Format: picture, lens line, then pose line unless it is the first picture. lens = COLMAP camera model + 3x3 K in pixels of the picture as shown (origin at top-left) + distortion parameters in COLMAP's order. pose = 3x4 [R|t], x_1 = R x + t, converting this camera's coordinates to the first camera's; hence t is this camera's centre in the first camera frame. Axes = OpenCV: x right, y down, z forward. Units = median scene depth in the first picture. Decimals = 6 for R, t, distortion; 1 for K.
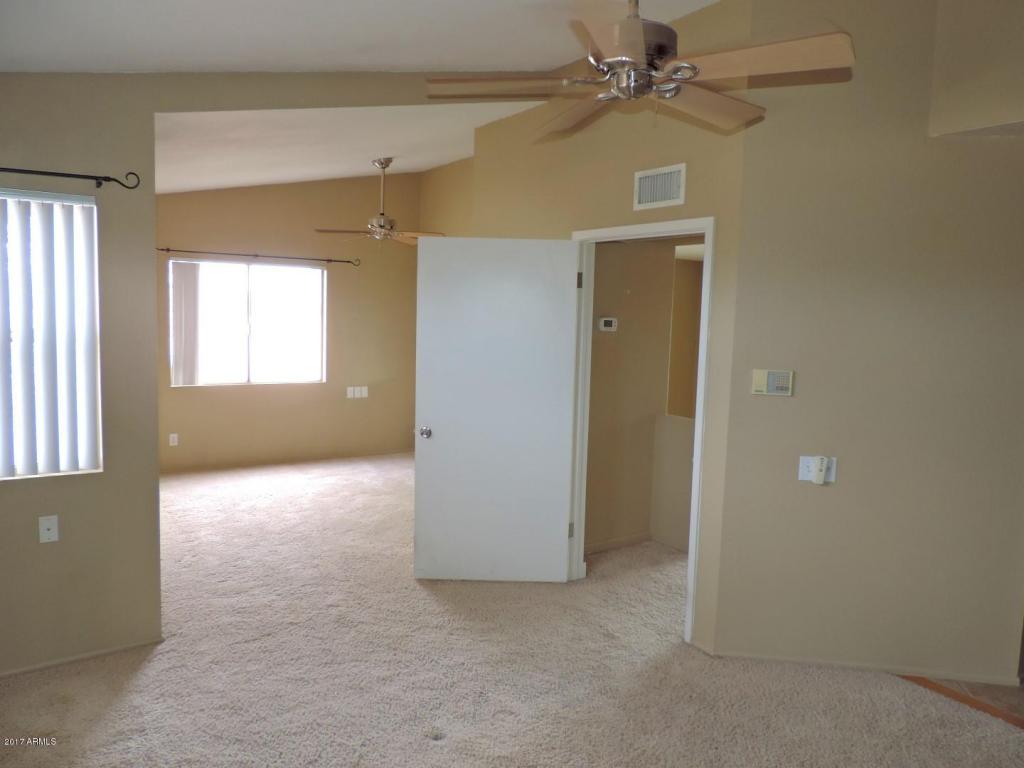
lens RADIAL K [[727.7, 0, 512.8], [0, 727.7, 385.3], [0, 0, 1]] dist [-0.025293, 0.004030]
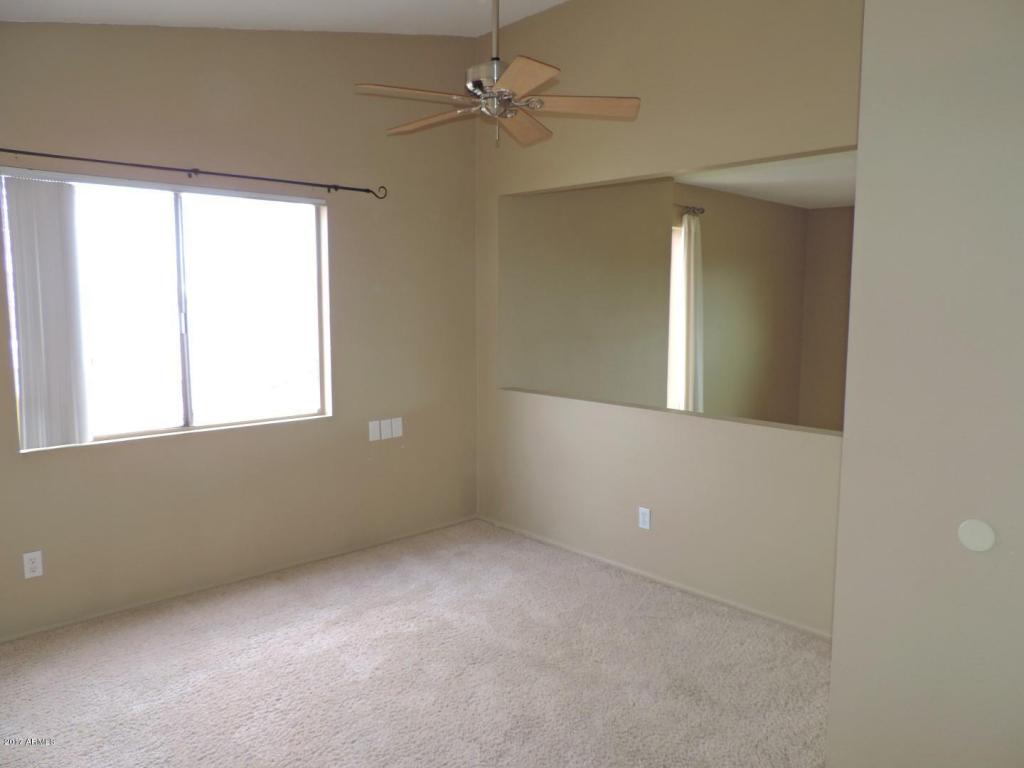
lens RADIAL K [[727.7, 0, 515.5], [0, 727.7, 379.1], [0, 0, 1]] dist [-0.025293, 0.004030]
pose [[0.984846, -0.053242, 0.165057, -0.214975], [0.053863, 0.998548, 0.000715, -0.024974], [-0.164855, 0.008186, 0.986284, 0.453578]]
